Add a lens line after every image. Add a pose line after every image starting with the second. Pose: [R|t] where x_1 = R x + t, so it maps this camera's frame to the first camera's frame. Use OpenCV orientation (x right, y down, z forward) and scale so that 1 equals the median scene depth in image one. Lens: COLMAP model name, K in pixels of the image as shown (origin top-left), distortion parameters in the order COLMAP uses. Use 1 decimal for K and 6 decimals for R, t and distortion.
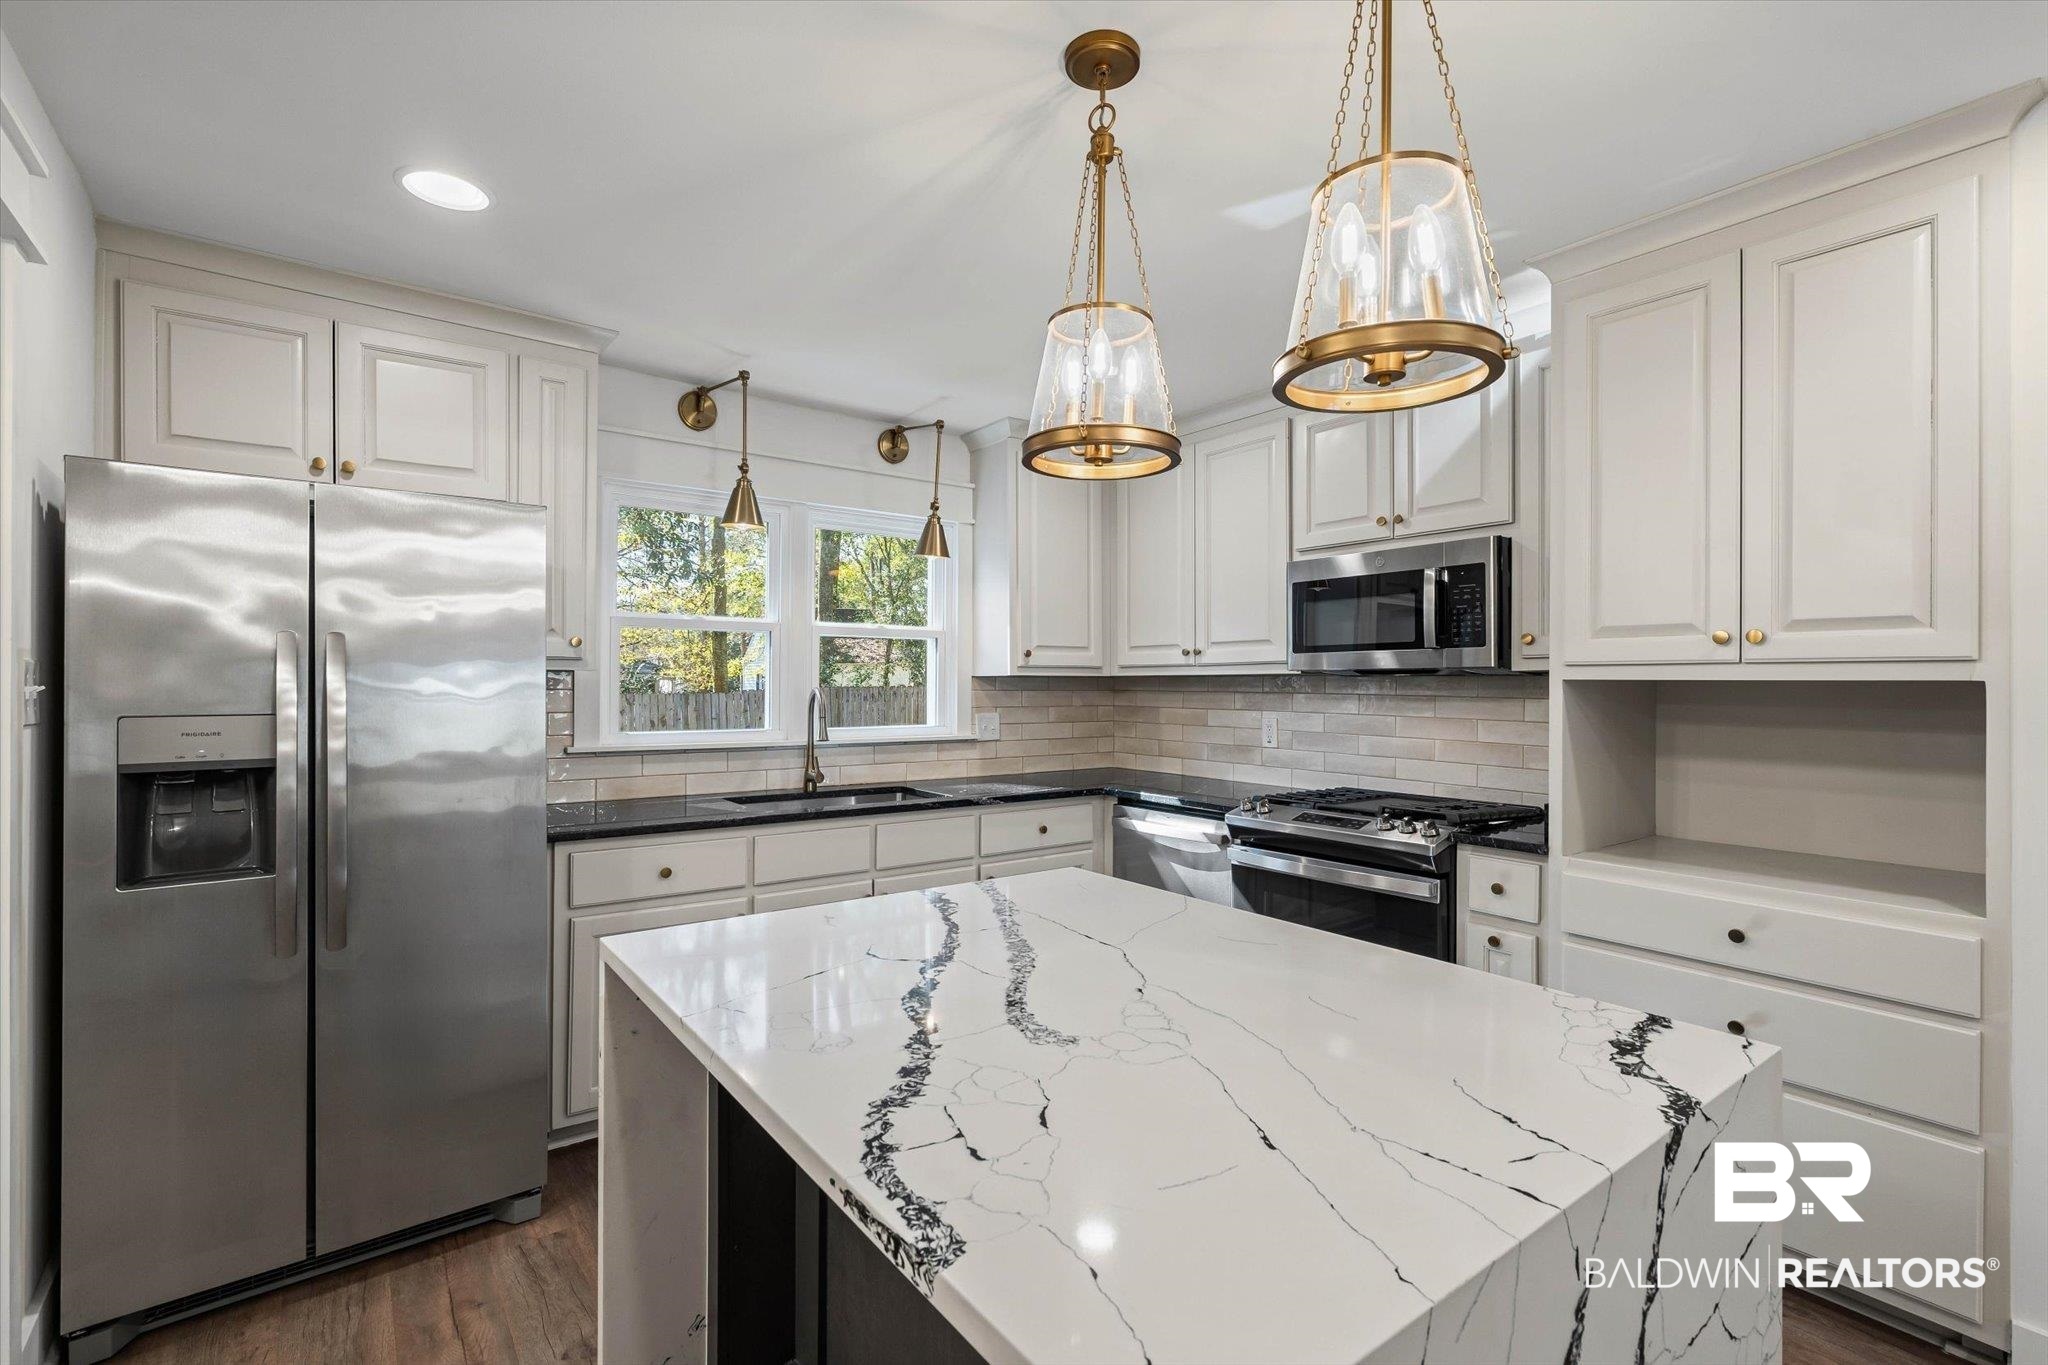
lens RADIAL K [[925.9, 0, 1016.4], [0, 925.9, 681.1], [0, 0, 1]] dist [-0.004306, 0.001069]
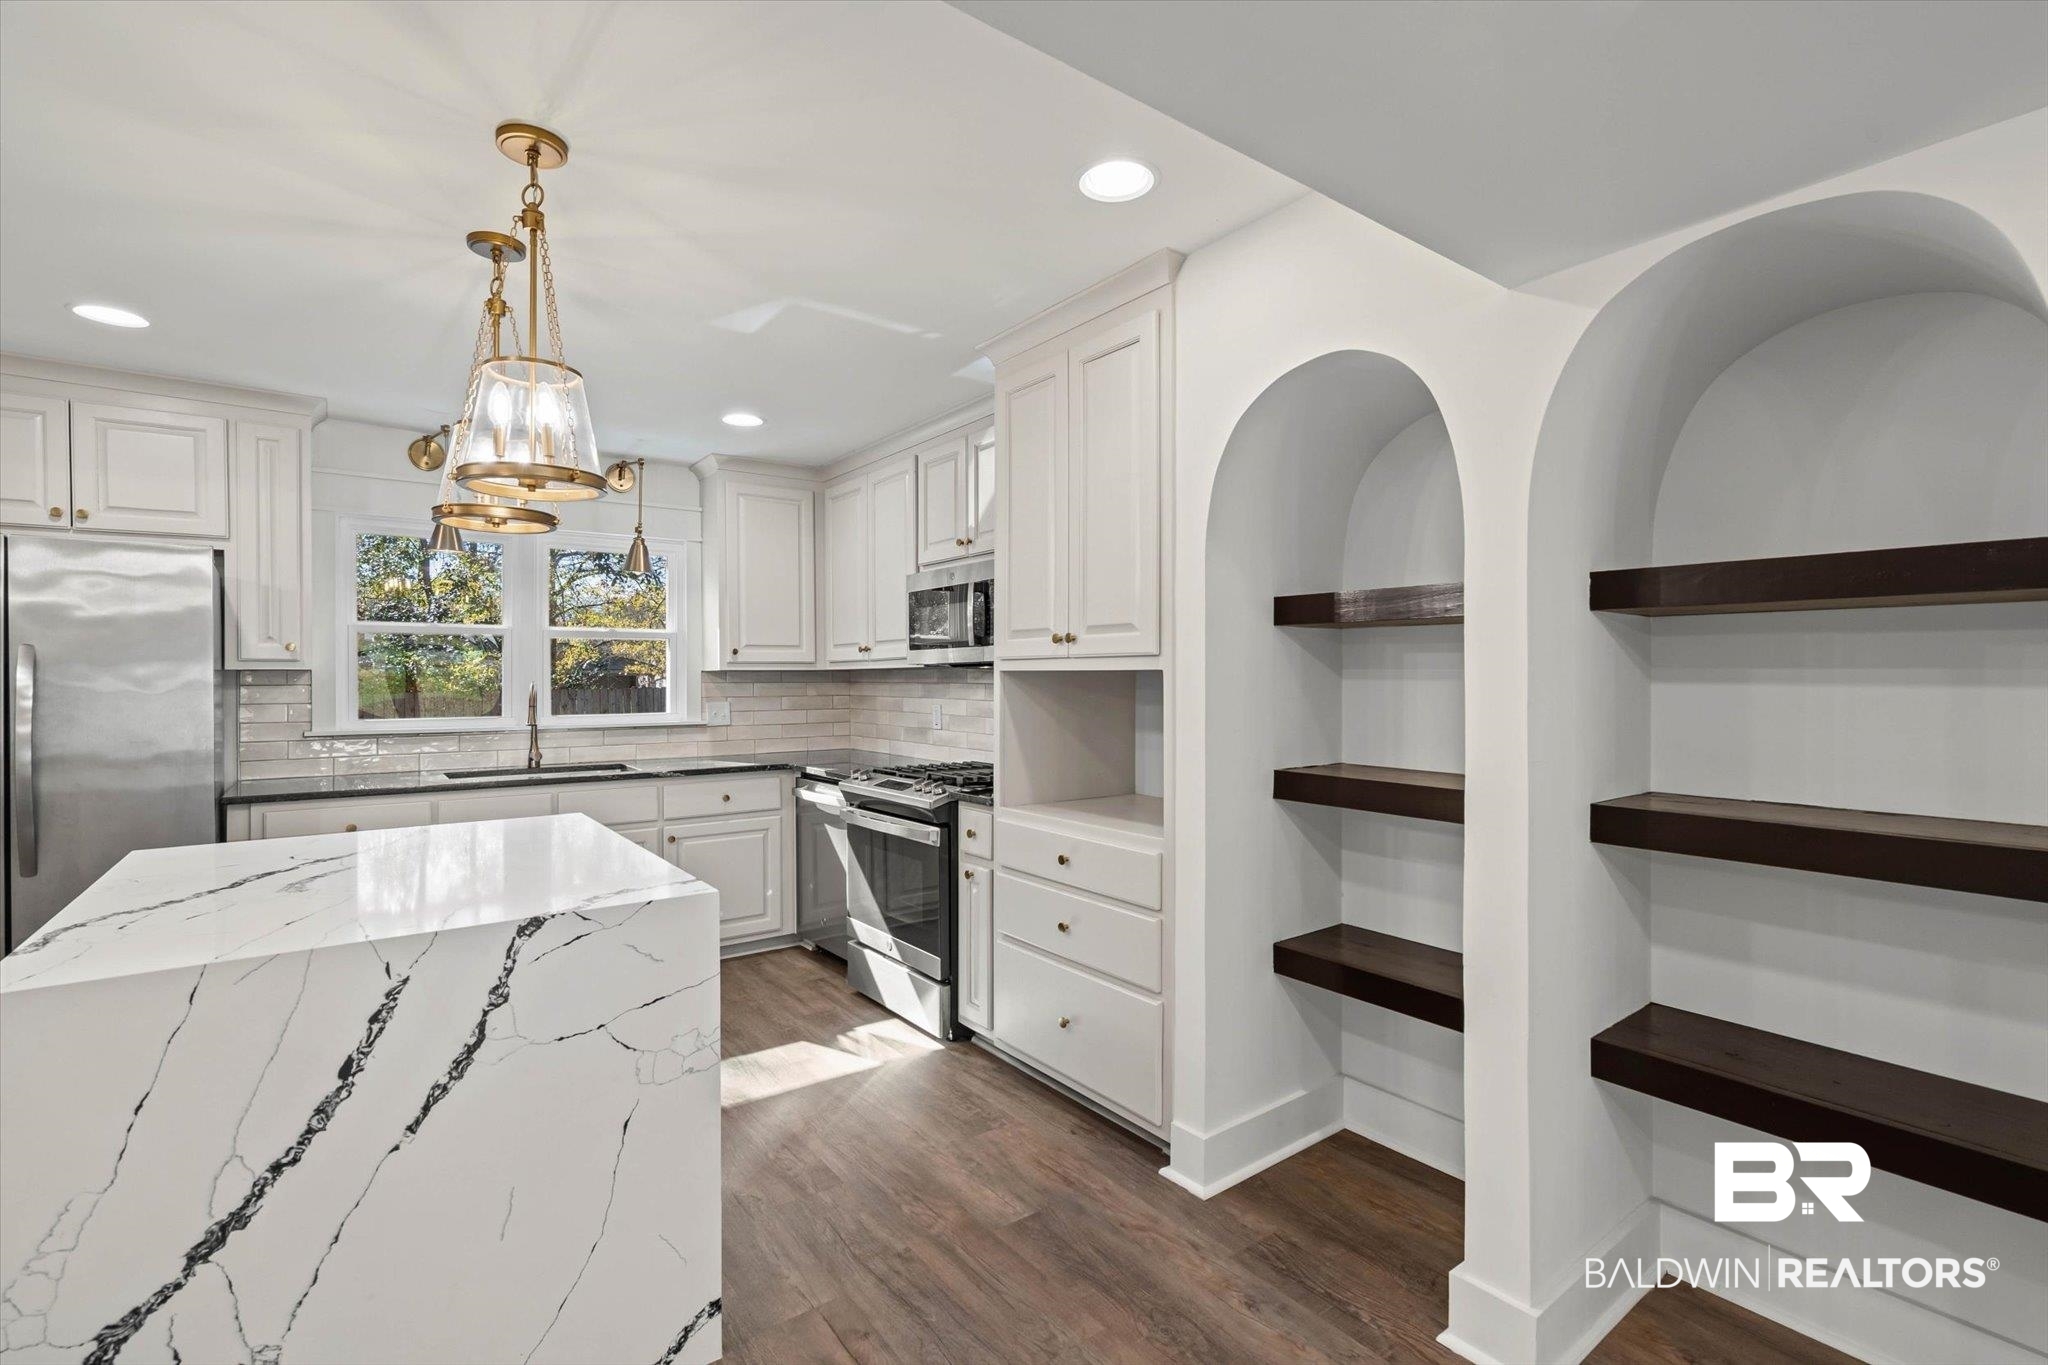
lens RADIAL K [[925.9, 0, 1016.4], [0, 925.9, 681.1], [0, 0, 1]] dist [-0.004306, 0.001069]
pose [[0.999960, -0.008915, -0.000408, 0.425333], [0.008919, 0.999923, 0.008587, 0.001014], [0.000331, -0.008591, 0.999963, -0.211246]]
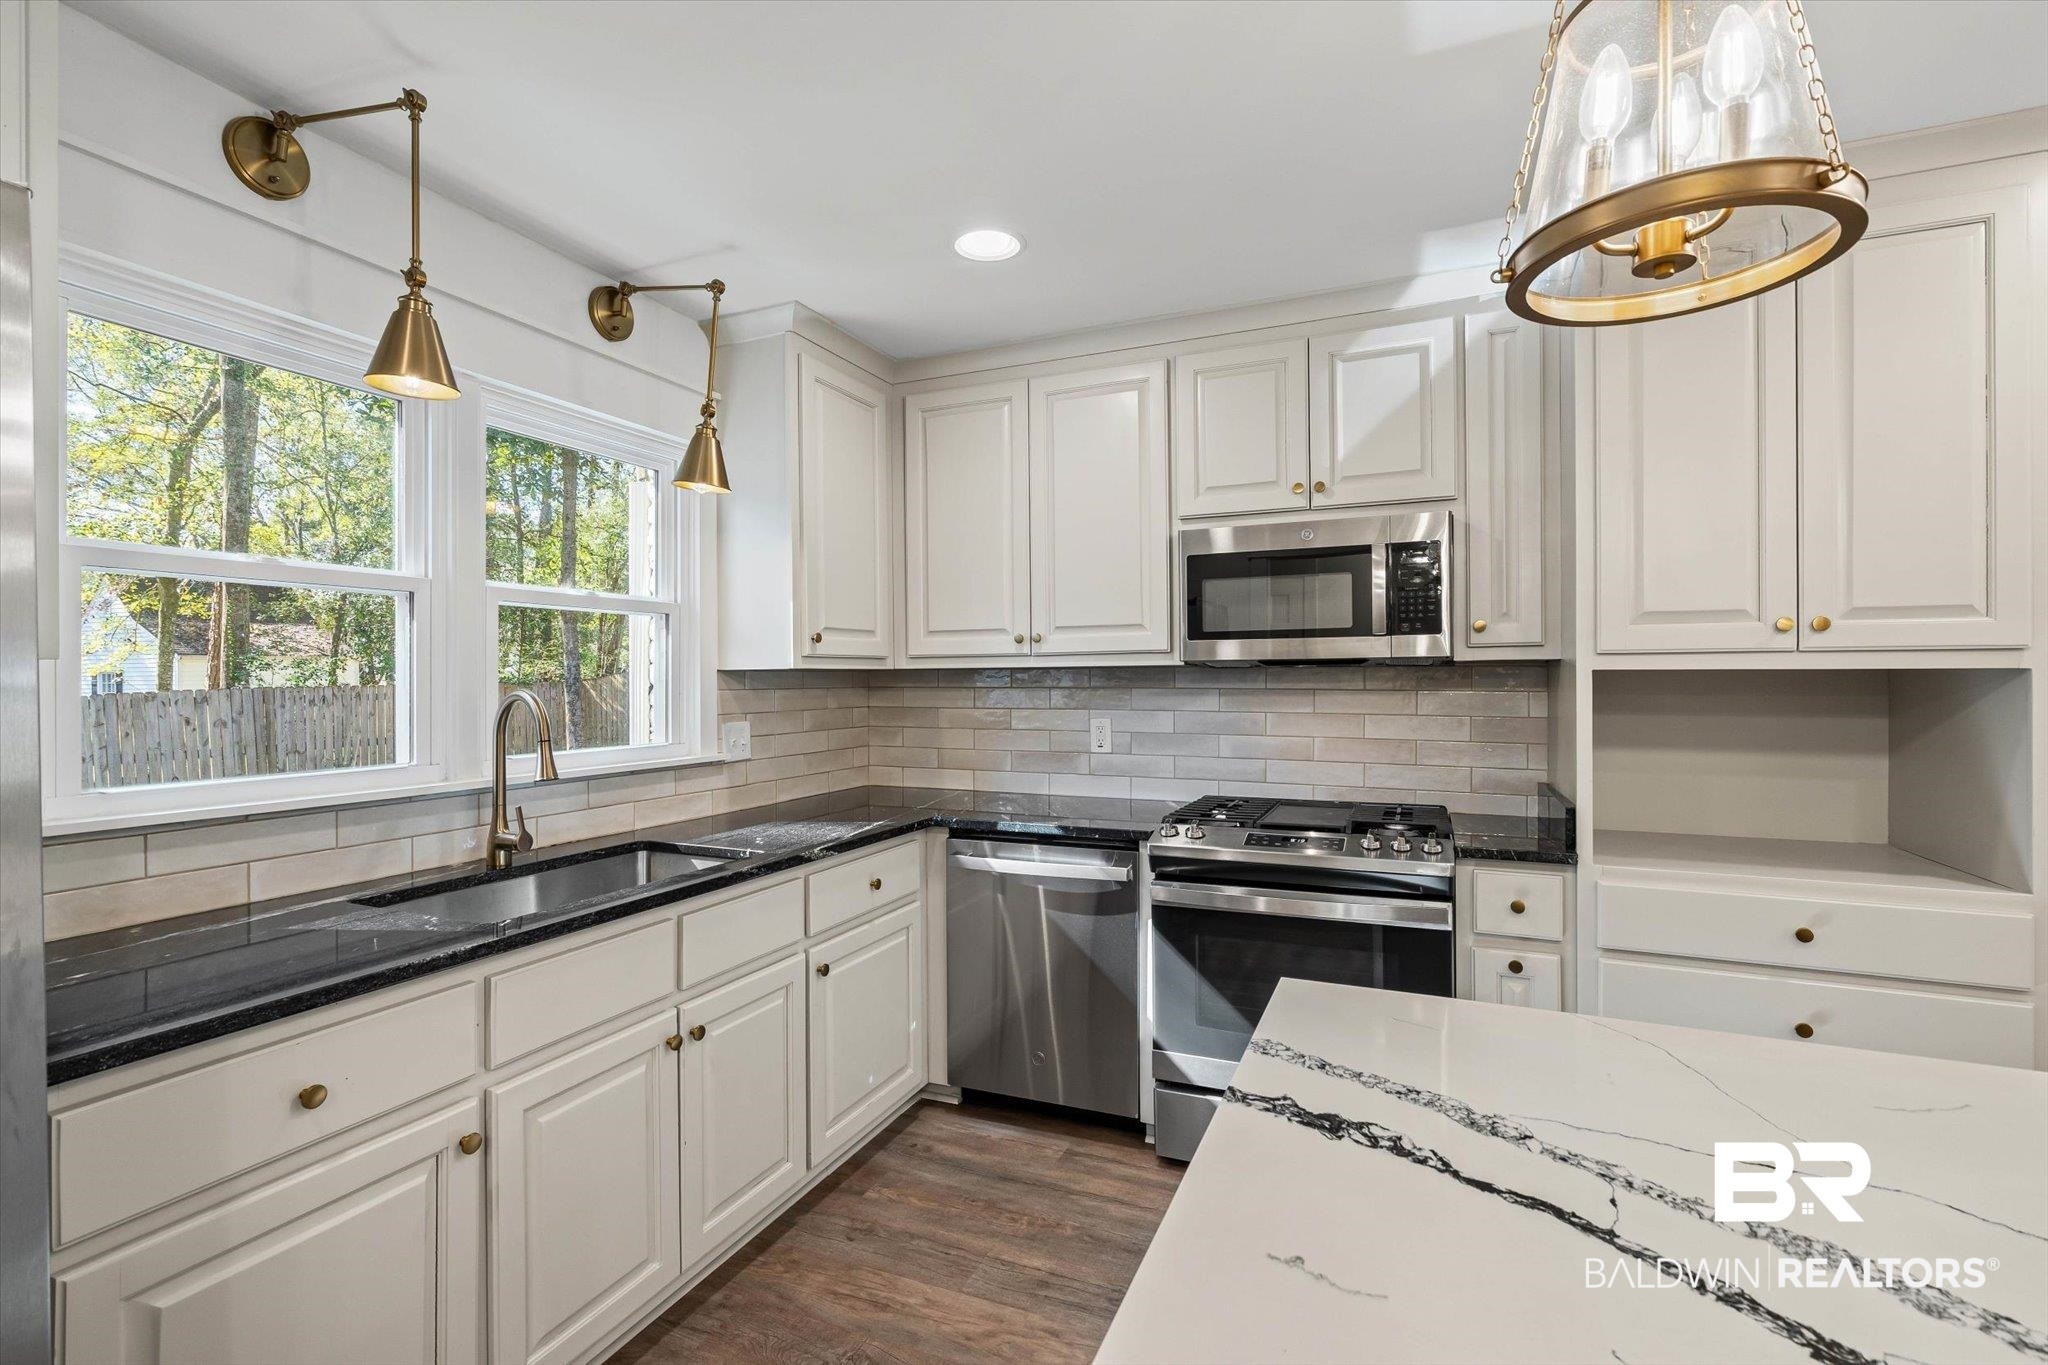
lens RADIAL K [[925.9, 0, 1016.4], [0, 925.9, 681.1], [0, 0, 1]] dist [-0.004306, 0.001069]
pose [[0.866594, -0.009639, 0.498920, -0.242286], [0.006757, 0.999948, 0.007582, -0.000931], [-0.498968, -0.003199, 0.866615, 0.342963]]
